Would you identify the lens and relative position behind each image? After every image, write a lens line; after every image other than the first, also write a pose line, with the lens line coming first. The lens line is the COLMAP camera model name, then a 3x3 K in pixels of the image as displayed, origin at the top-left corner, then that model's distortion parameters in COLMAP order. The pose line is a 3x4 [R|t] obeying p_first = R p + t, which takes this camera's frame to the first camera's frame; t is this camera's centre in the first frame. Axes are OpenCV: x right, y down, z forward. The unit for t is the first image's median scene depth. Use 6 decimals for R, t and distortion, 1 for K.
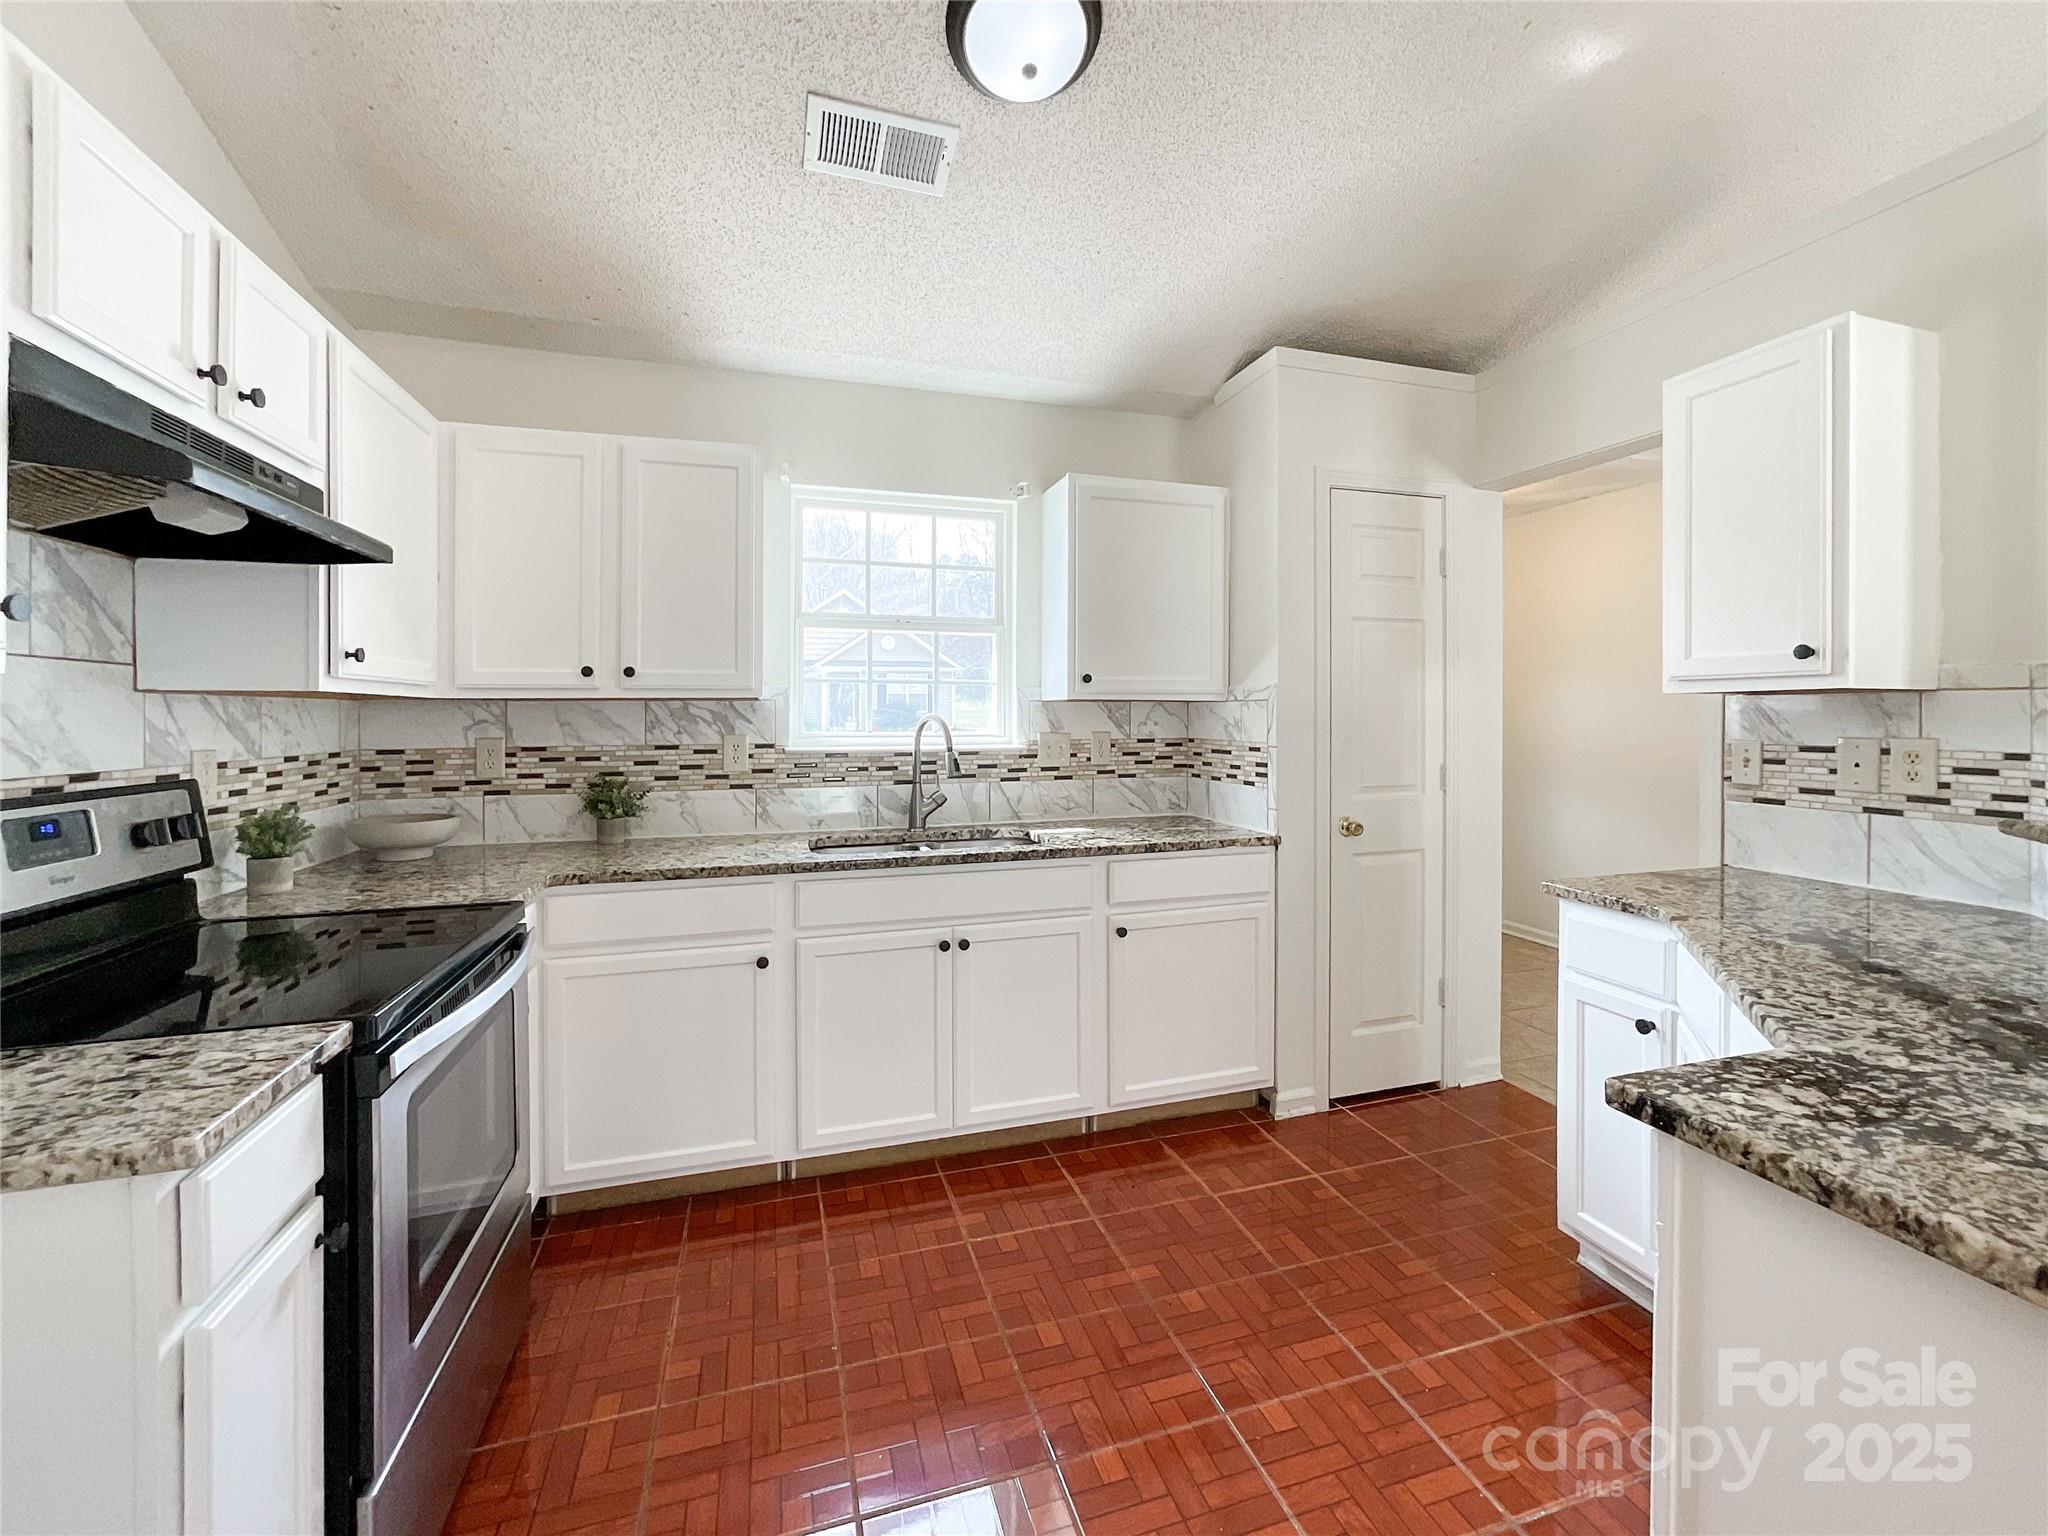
lens RADIAL K [[882.8, 0, 1045.2], [0, 882.8, 719.4], [0, 0, 1]] dist [-0.011618, 0.000529]
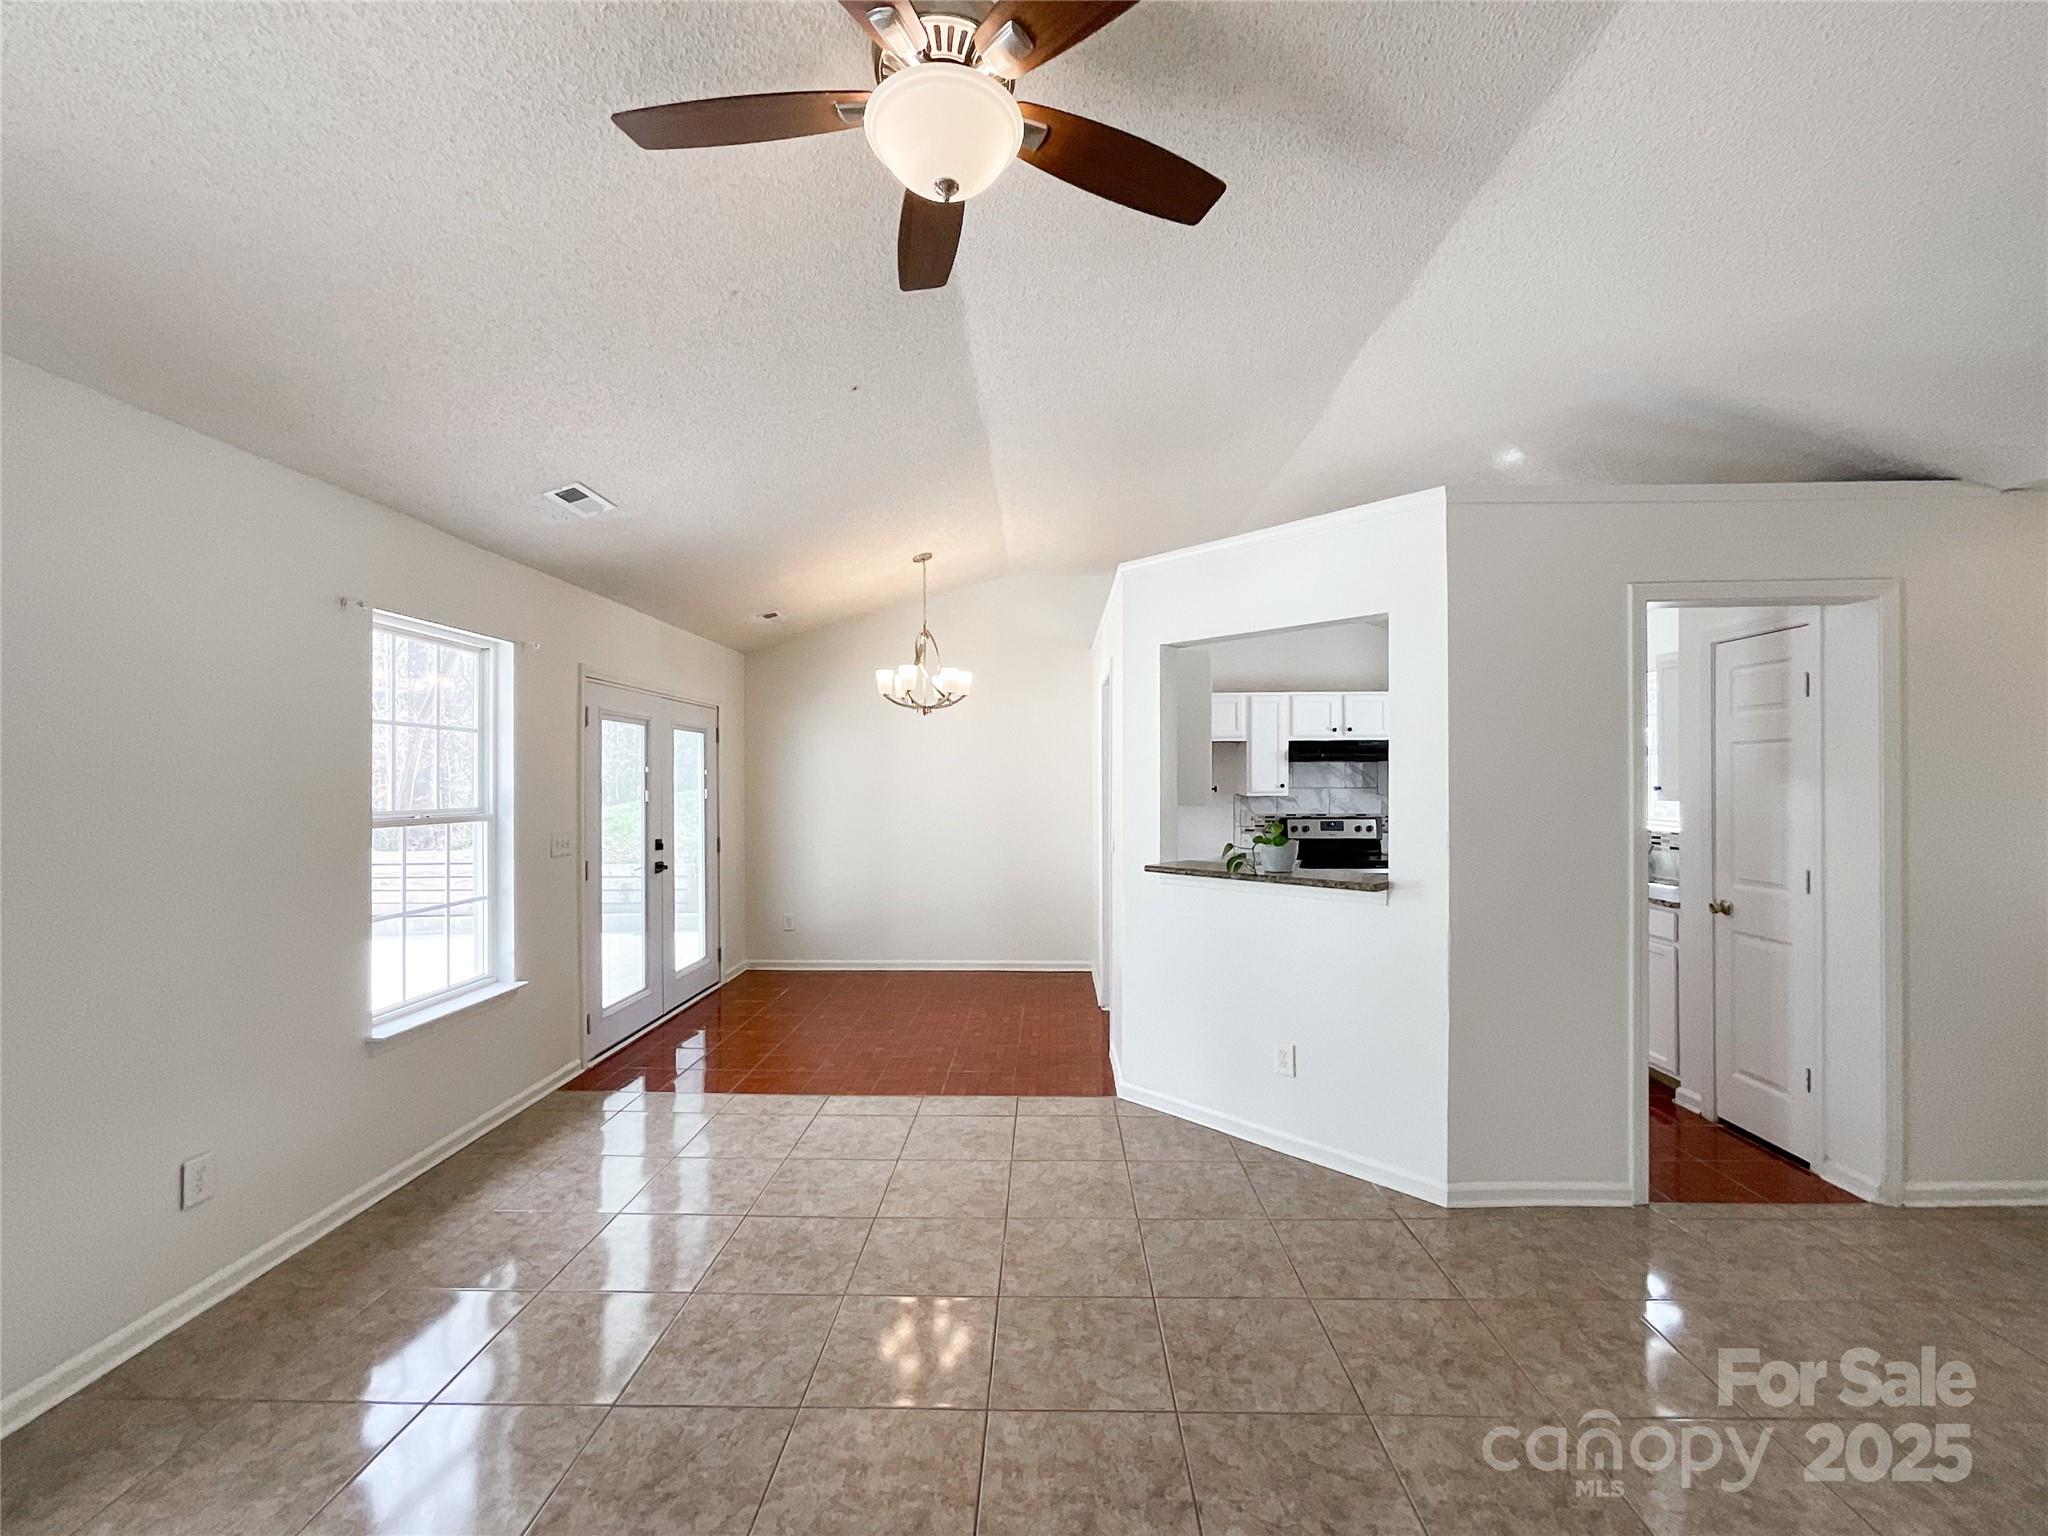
lens RADIAL K [[856.5, 0, 1028.6], [0, 856.5, 782.1], [0, 0, 1]] dist [-0.031856, 0.014075]
pose [[-0.334867, 0.006992, -0.942239, 2.006729], [-0.000429, 0.999971, 0.007572, -0.074936], [0.942265, 0.002940, -0.334854, 0.505097]]
